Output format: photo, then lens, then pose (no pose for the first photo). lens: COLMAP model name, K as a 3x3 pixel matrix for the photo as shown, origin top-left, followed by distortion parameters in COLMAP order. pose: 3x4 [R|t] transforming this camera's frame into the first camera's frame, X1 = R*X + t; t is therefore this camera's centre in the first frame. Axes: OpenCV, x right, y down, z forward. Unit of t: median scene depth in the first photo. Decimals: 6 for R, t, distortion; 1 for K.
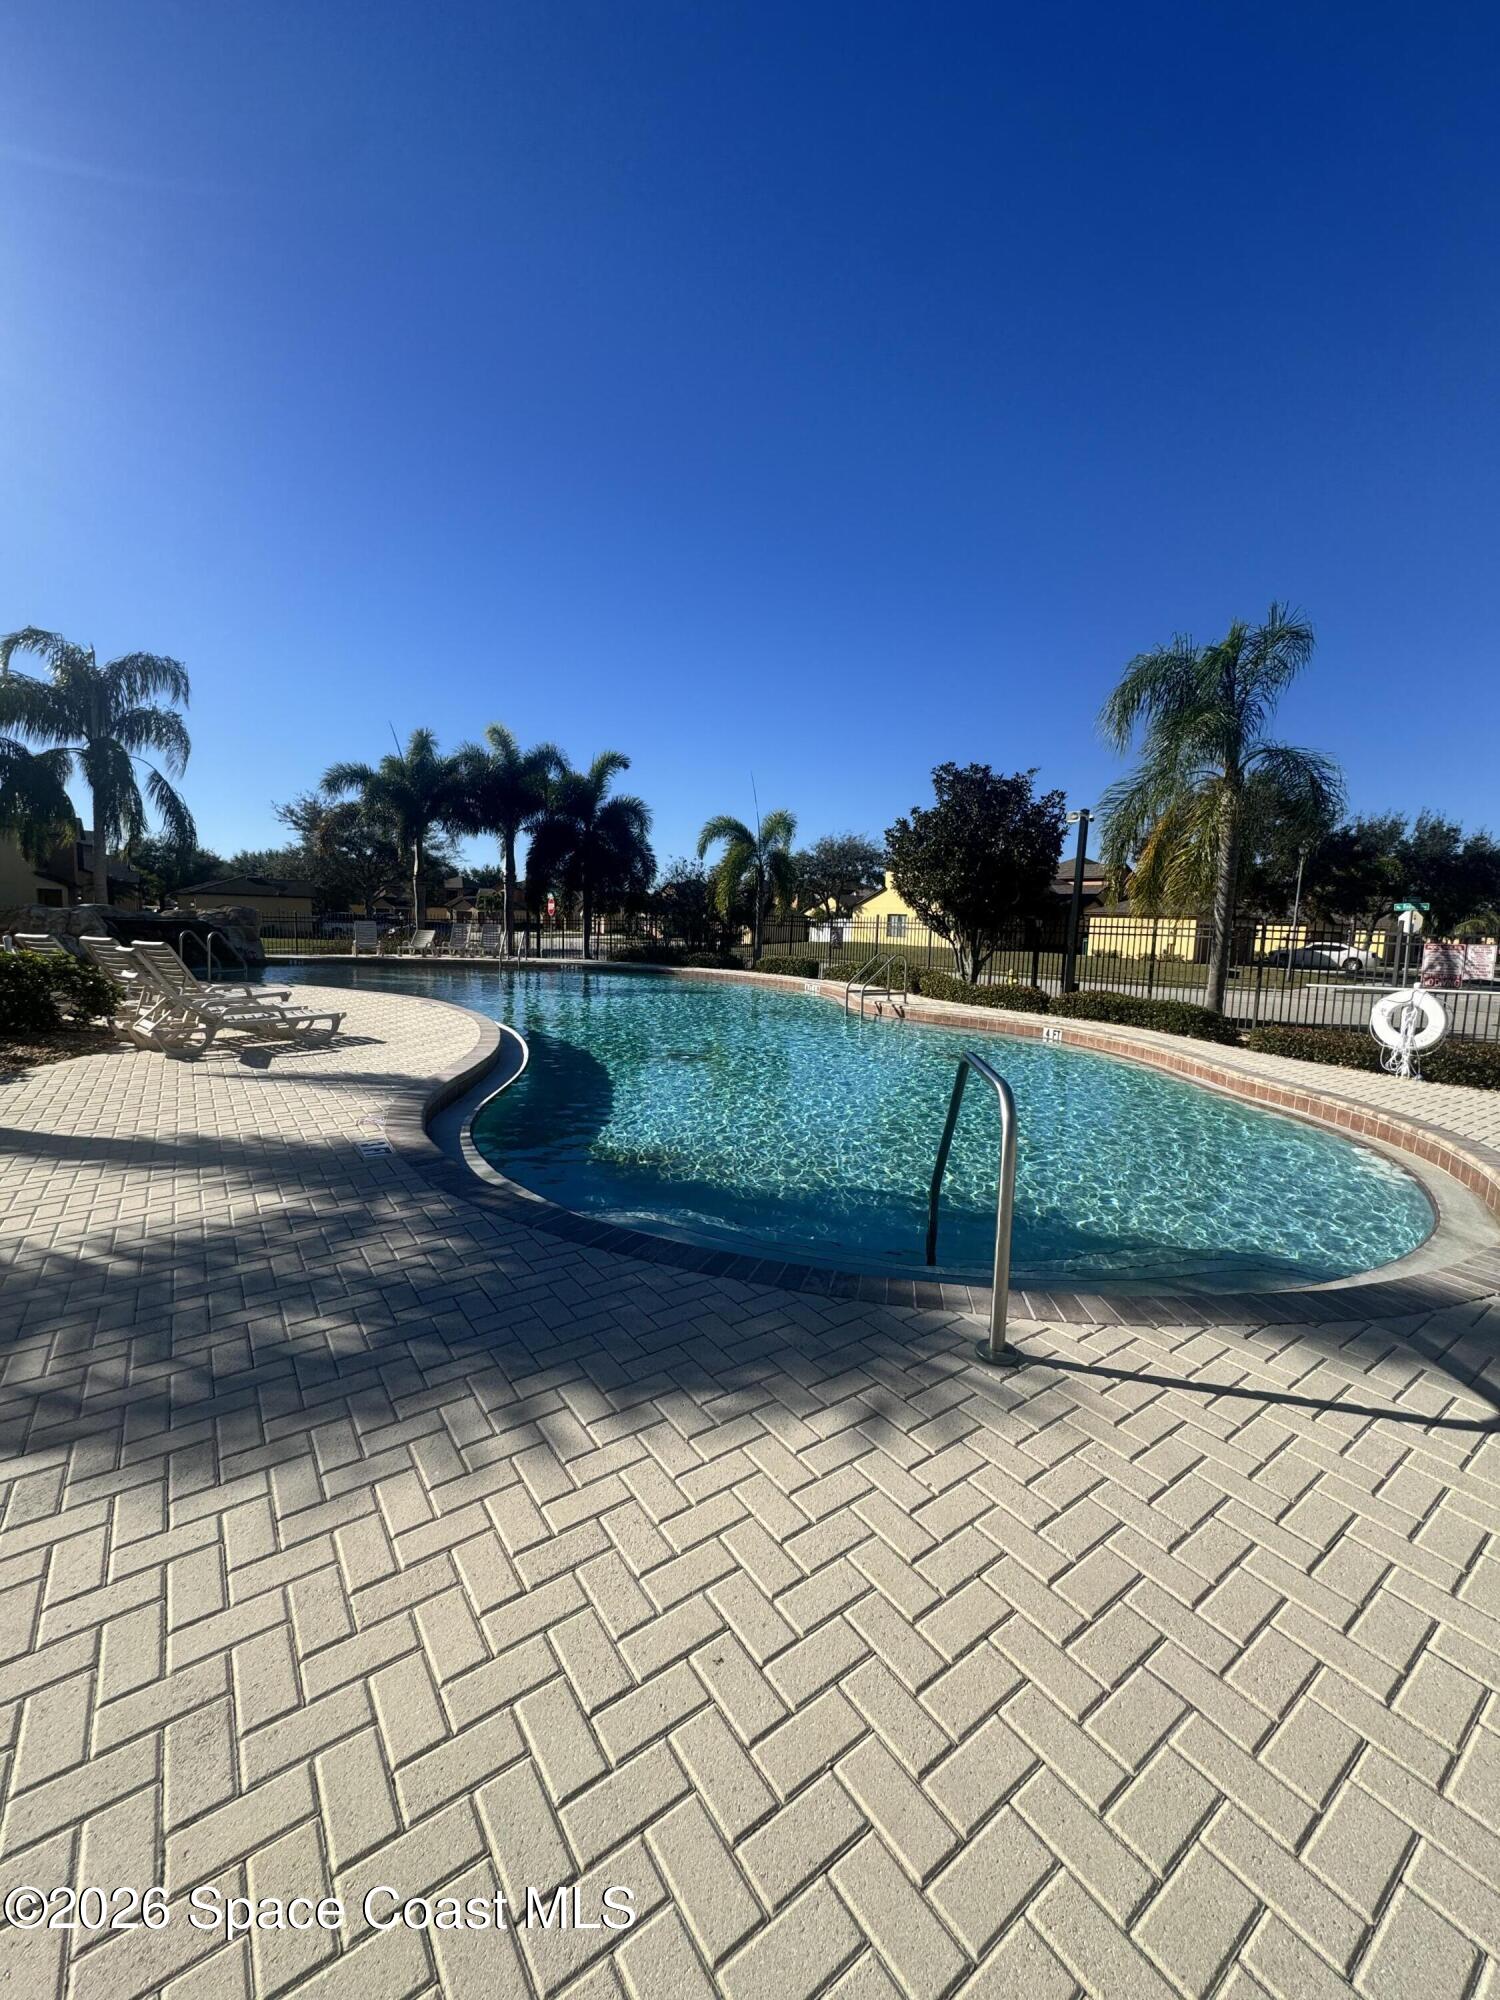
lens RADIAL K [[797.2, 0, 753.8], [0, 797.2, 1004.0], [0, 0, 1]] dist [-0.000814, 0.000084]
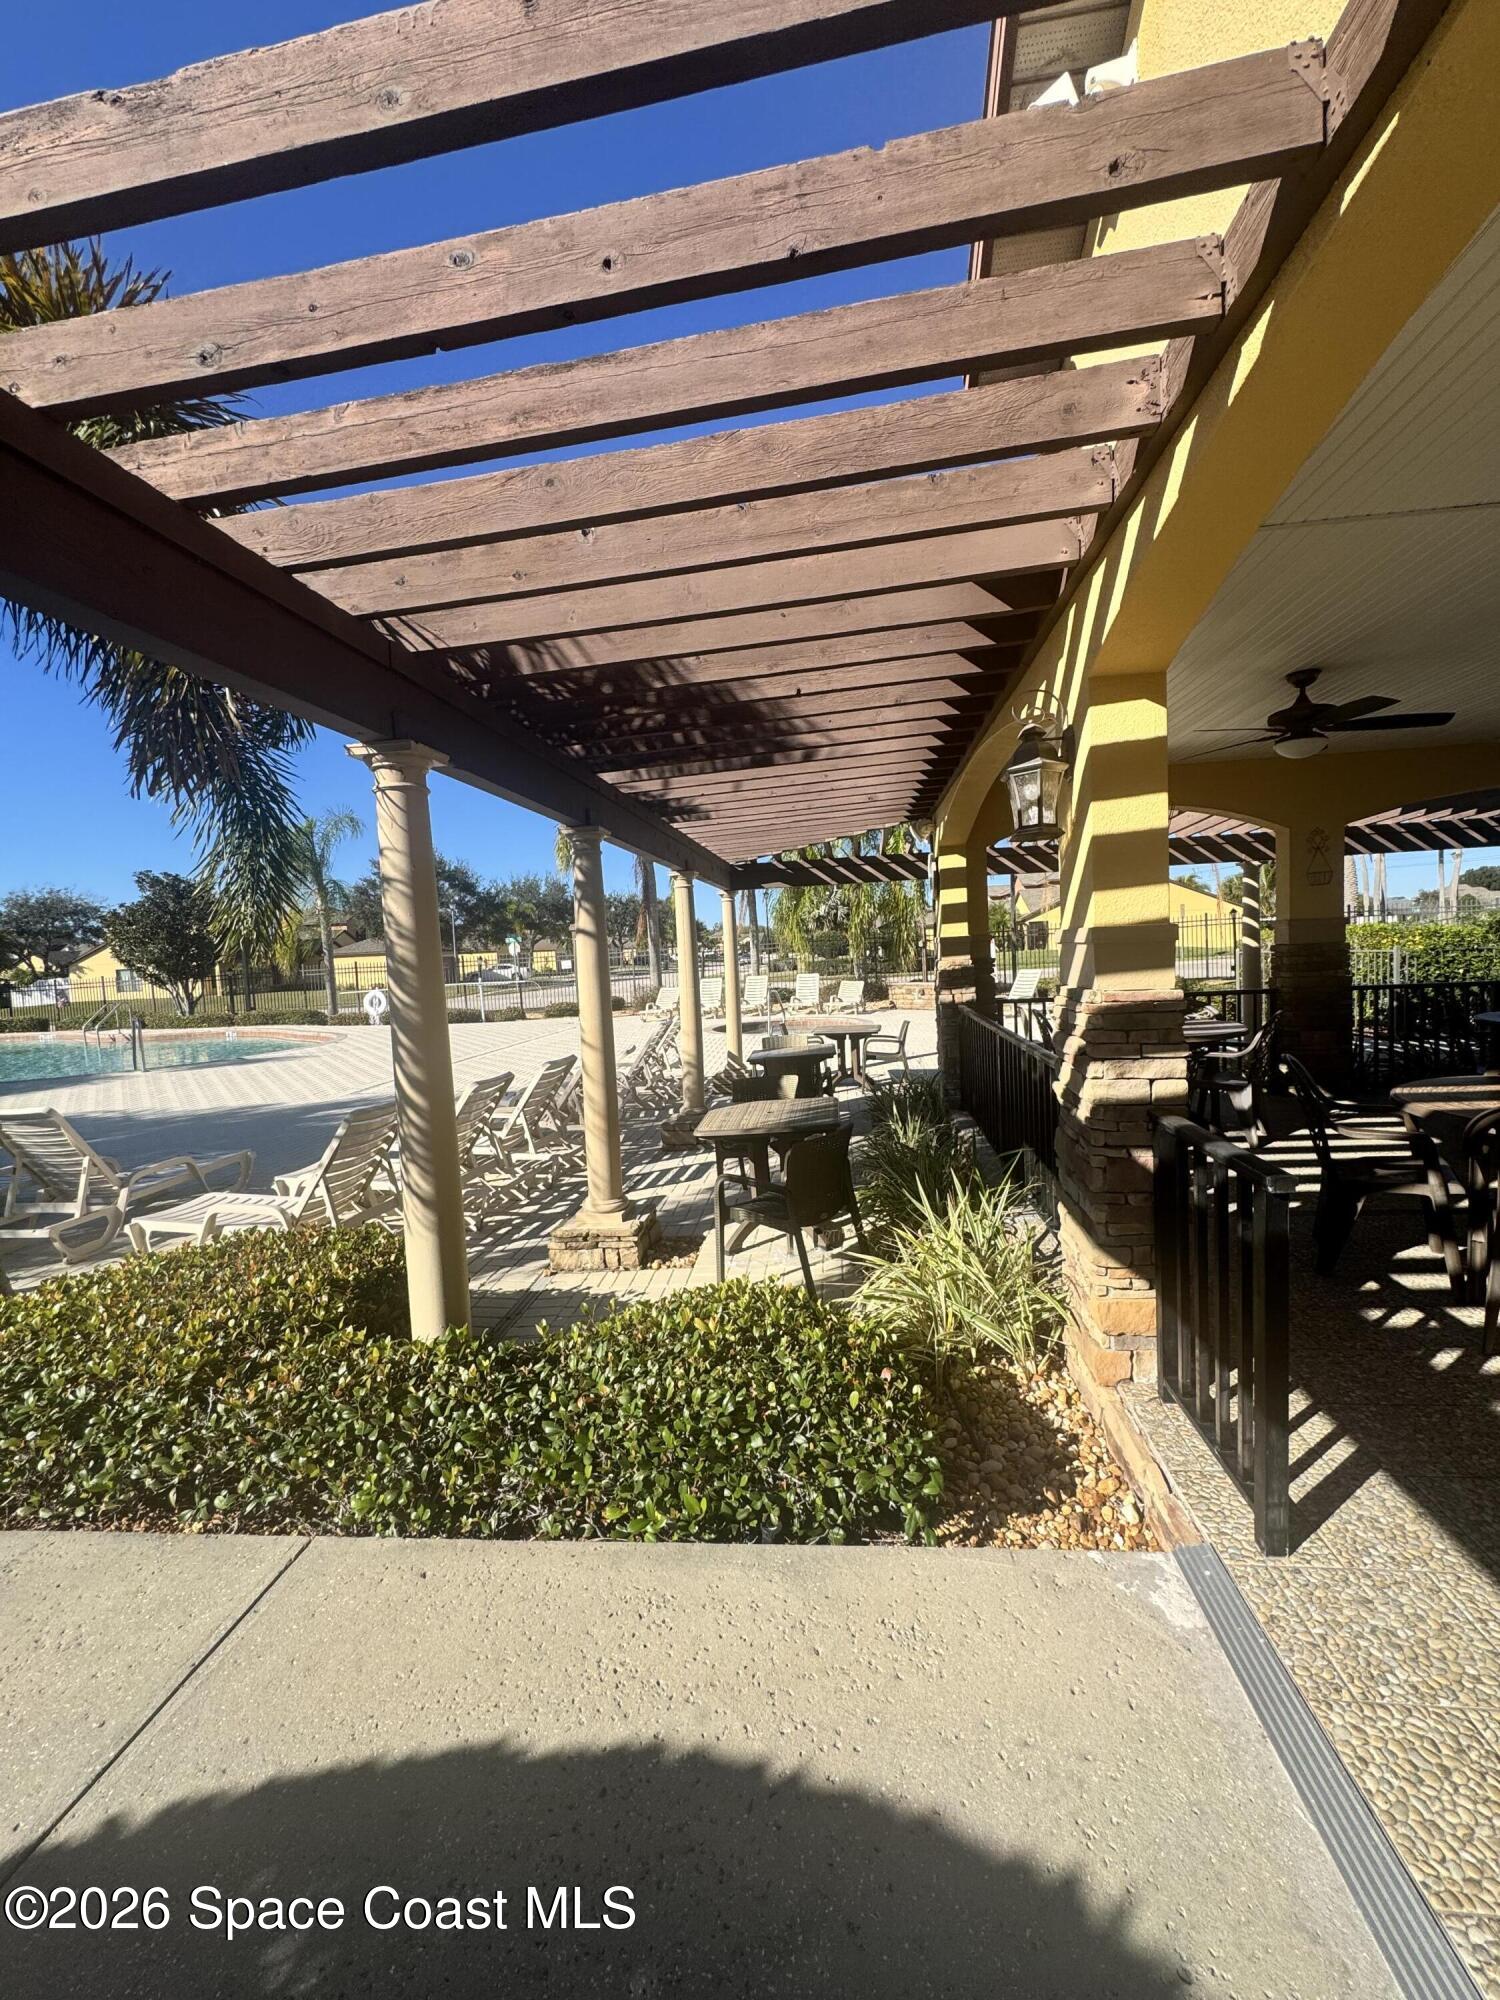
lens RADIAL K [[797.2, 0, 753.8], [0, 797.2, 1004.0], [0, 0, 1]] dist [-0.000814, 0.000084]
pose [[0.667083, -0.115535, 0.735970, -0.096121], [0.145676, 0.989060, 0.023225, 0.057028], [-0.730601, 0.091720, 0.676616, -0.647942]]
